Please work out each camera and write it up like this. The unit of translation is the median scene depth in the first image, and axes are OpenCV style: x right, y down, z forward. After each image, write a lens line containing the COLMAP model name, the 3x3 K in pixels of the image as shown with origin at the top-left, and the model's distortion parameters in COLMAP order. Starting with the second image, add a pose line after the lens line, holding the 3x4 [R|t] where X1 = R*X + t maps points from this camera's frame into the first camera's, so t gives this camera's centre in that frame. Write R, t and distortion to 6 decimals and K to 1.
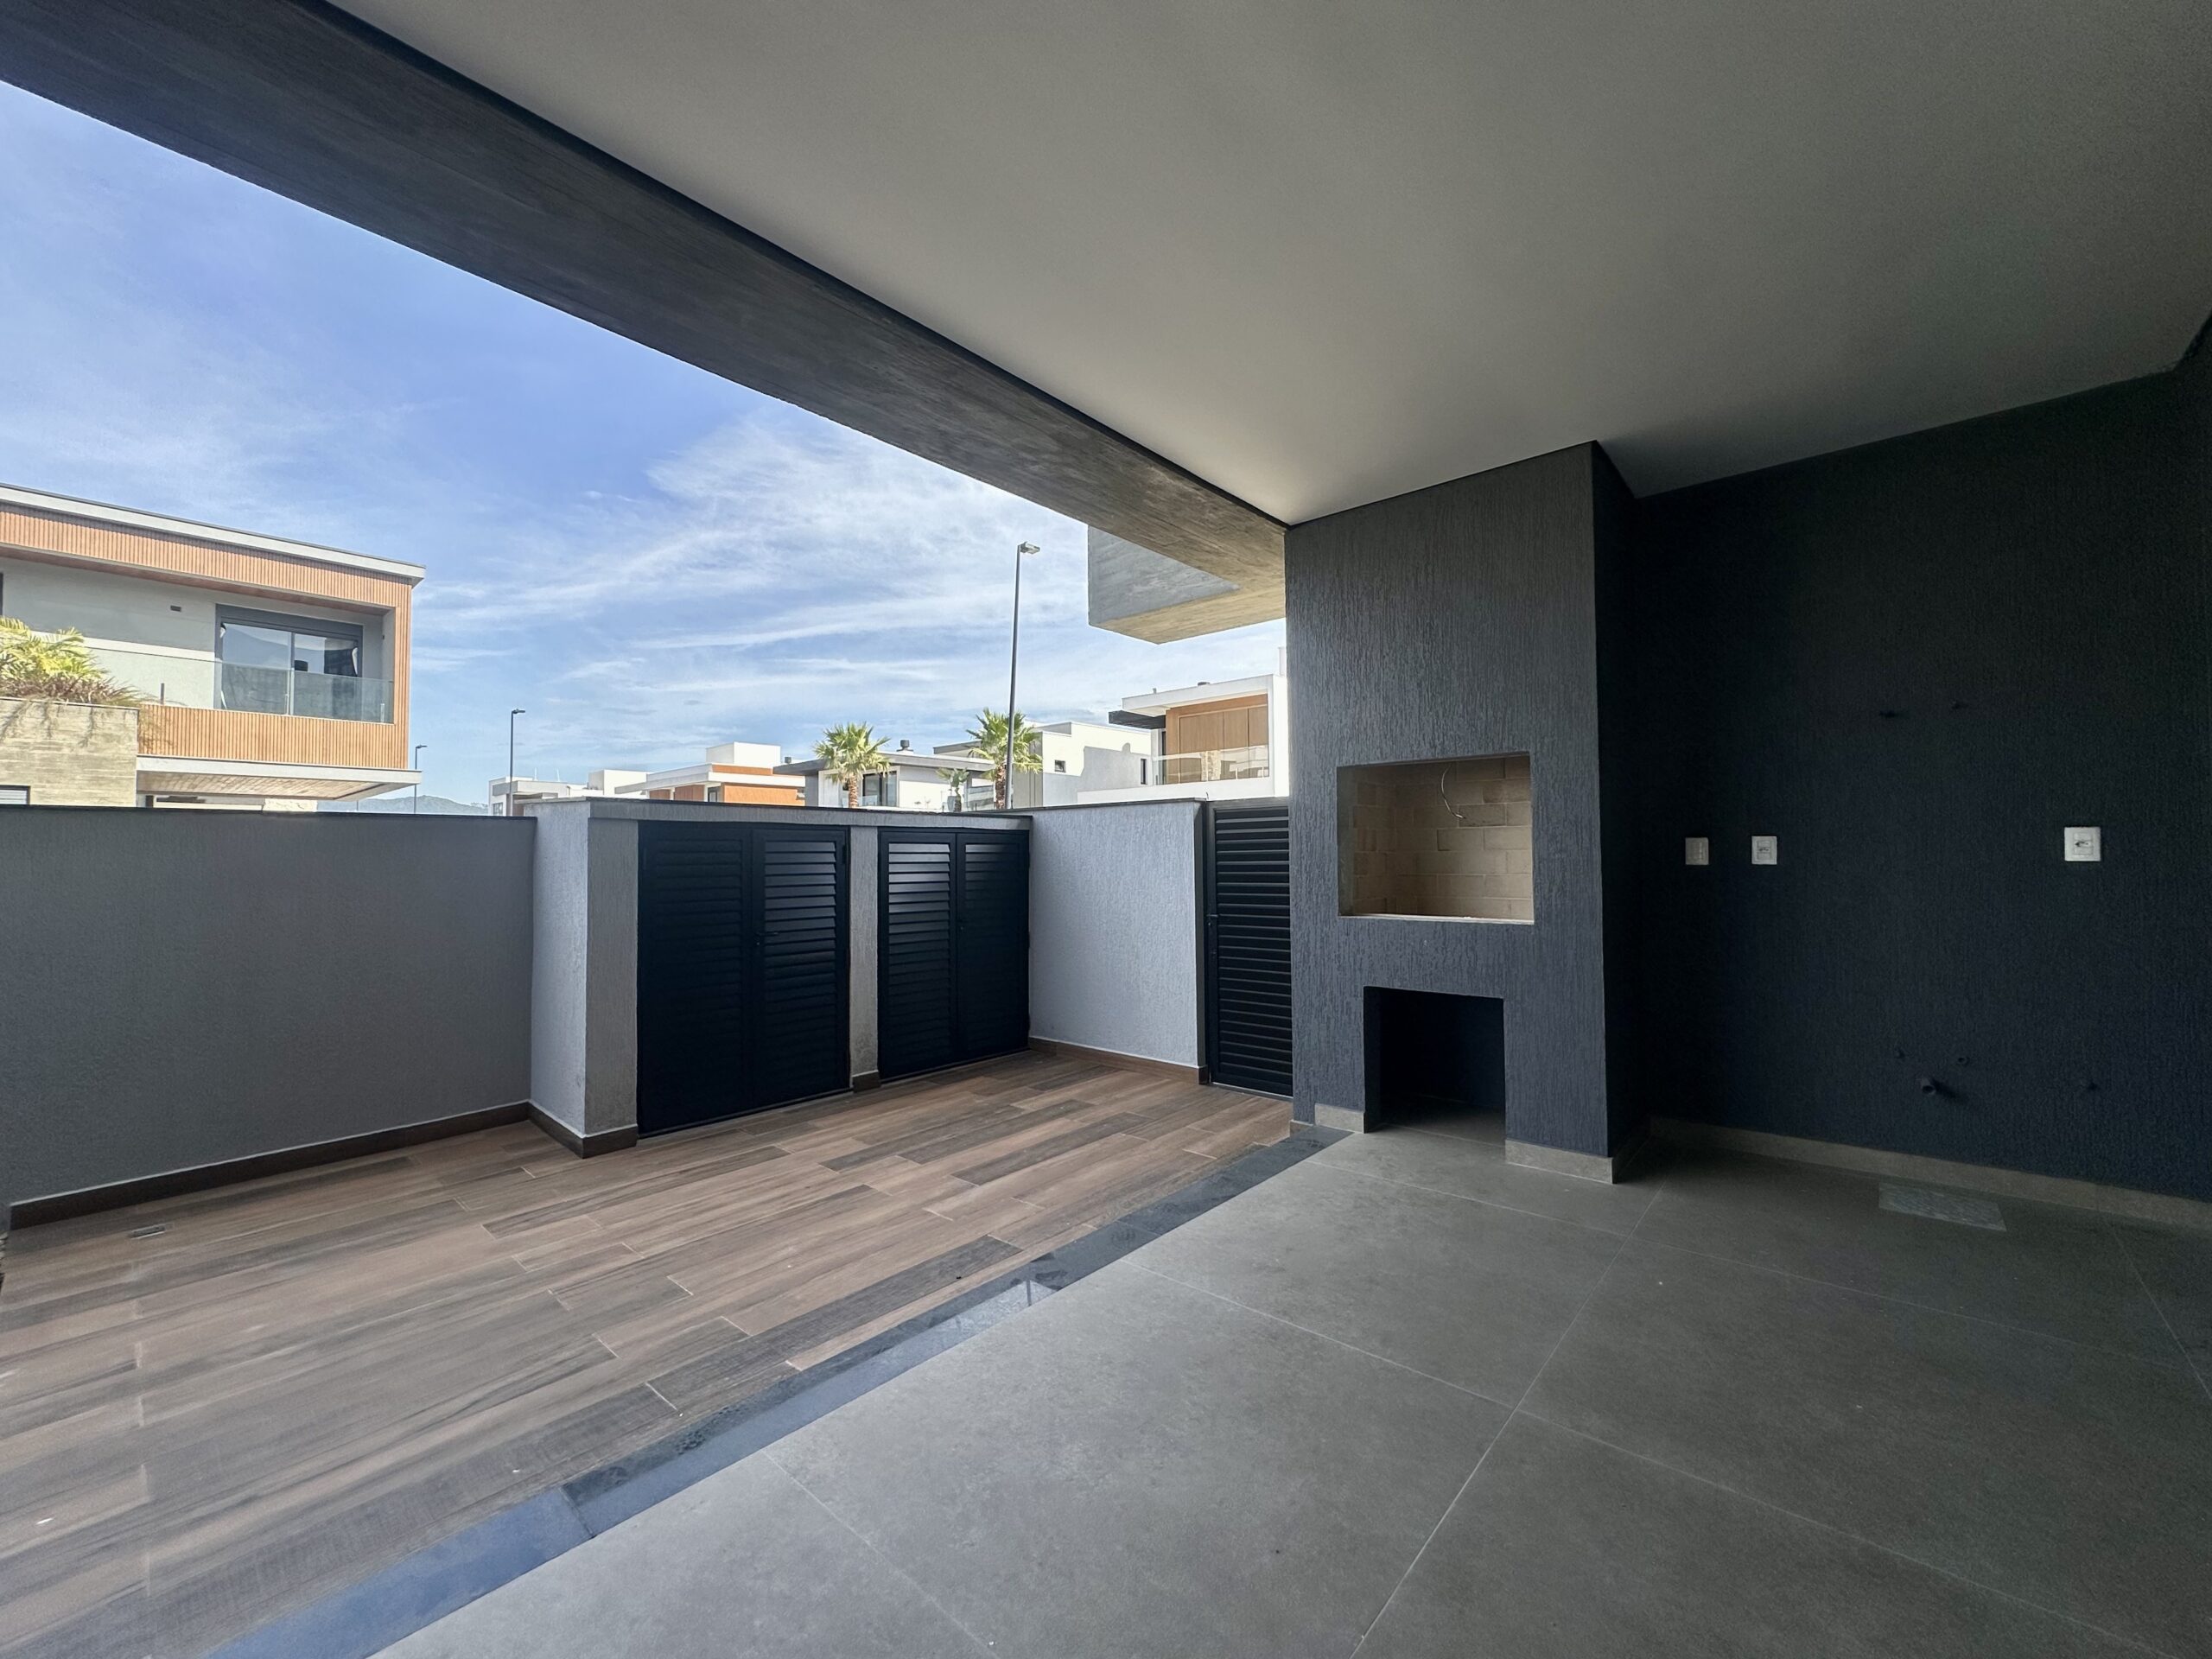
lens RADIAL K [[882.4, 0, 1105.2], [0, 882.4, 838.7], [0, 0, 1]] dist [-0.001679, 0.002813]
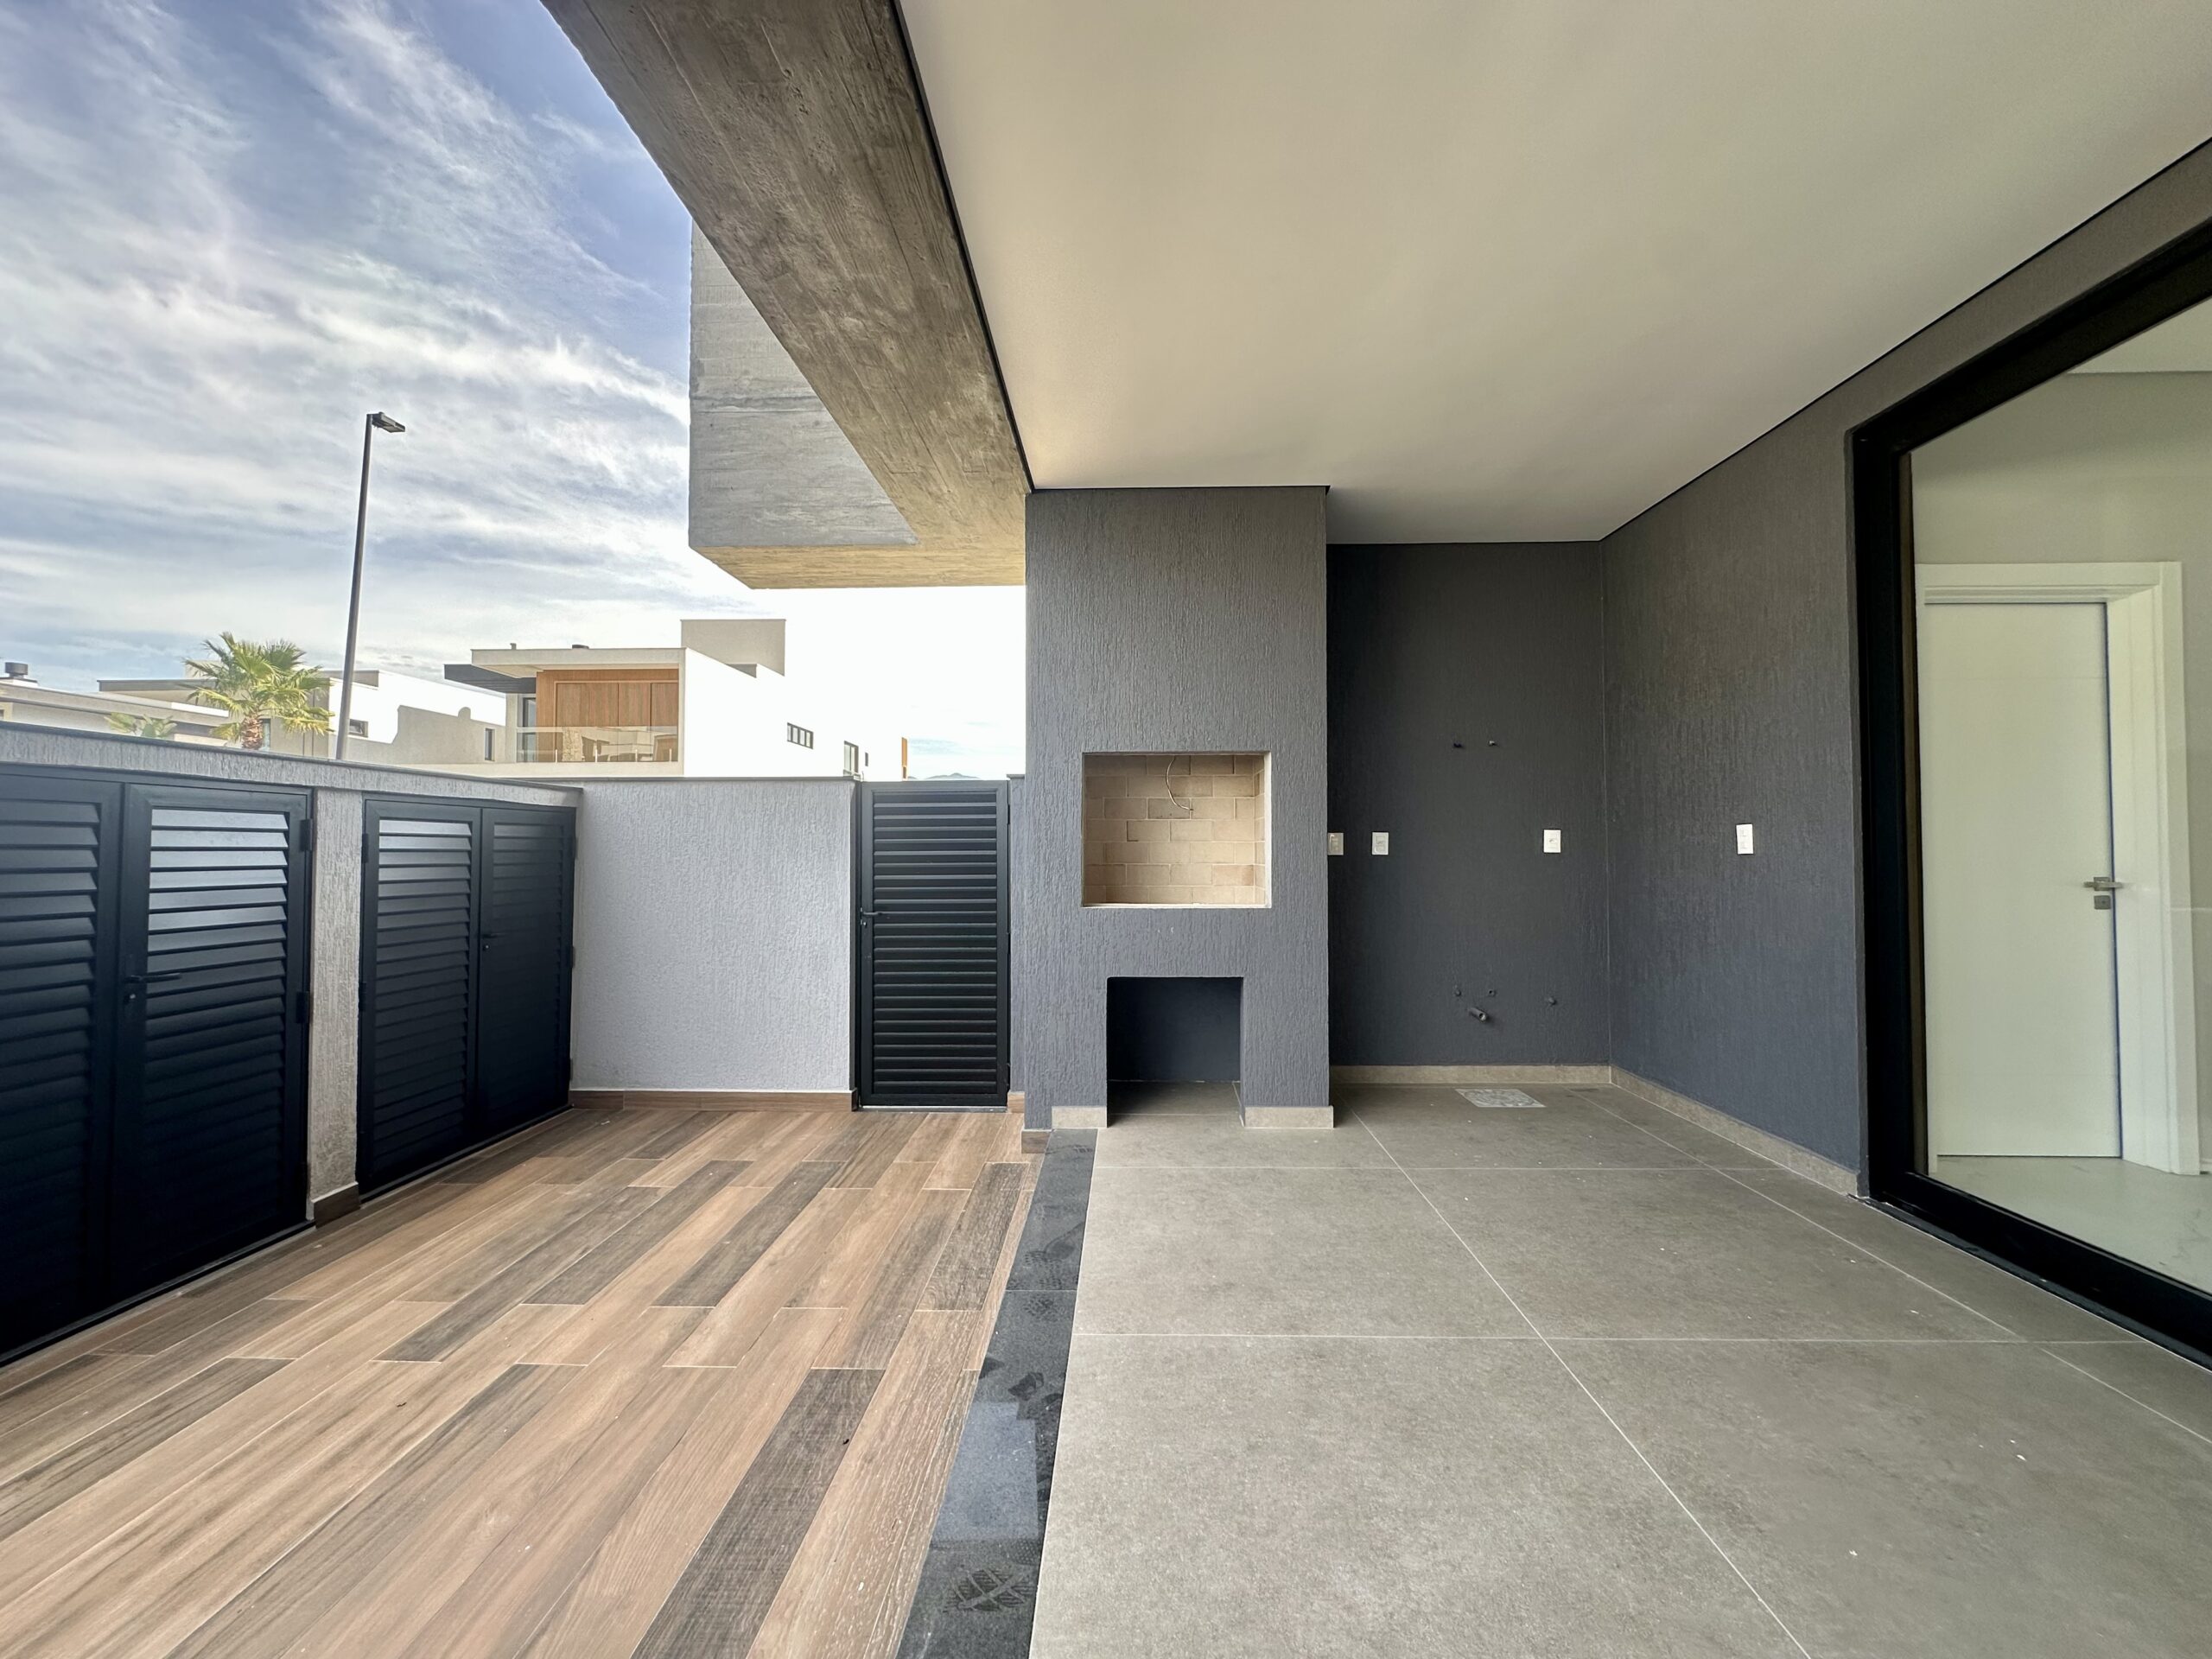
lens RADIAL K [[882.4, 0, 1114.4], [0, 882.4, 834.3], [0, 0, 1]] dist [-0.001679, 0.002813]
pose [[0.771498, 0.019177, 0.635943, -0.255058], [-0.018629, 0.999798, -0.007549, 0.011845], [-0.635959, -0.006023, 0.771700, 0.187205]]
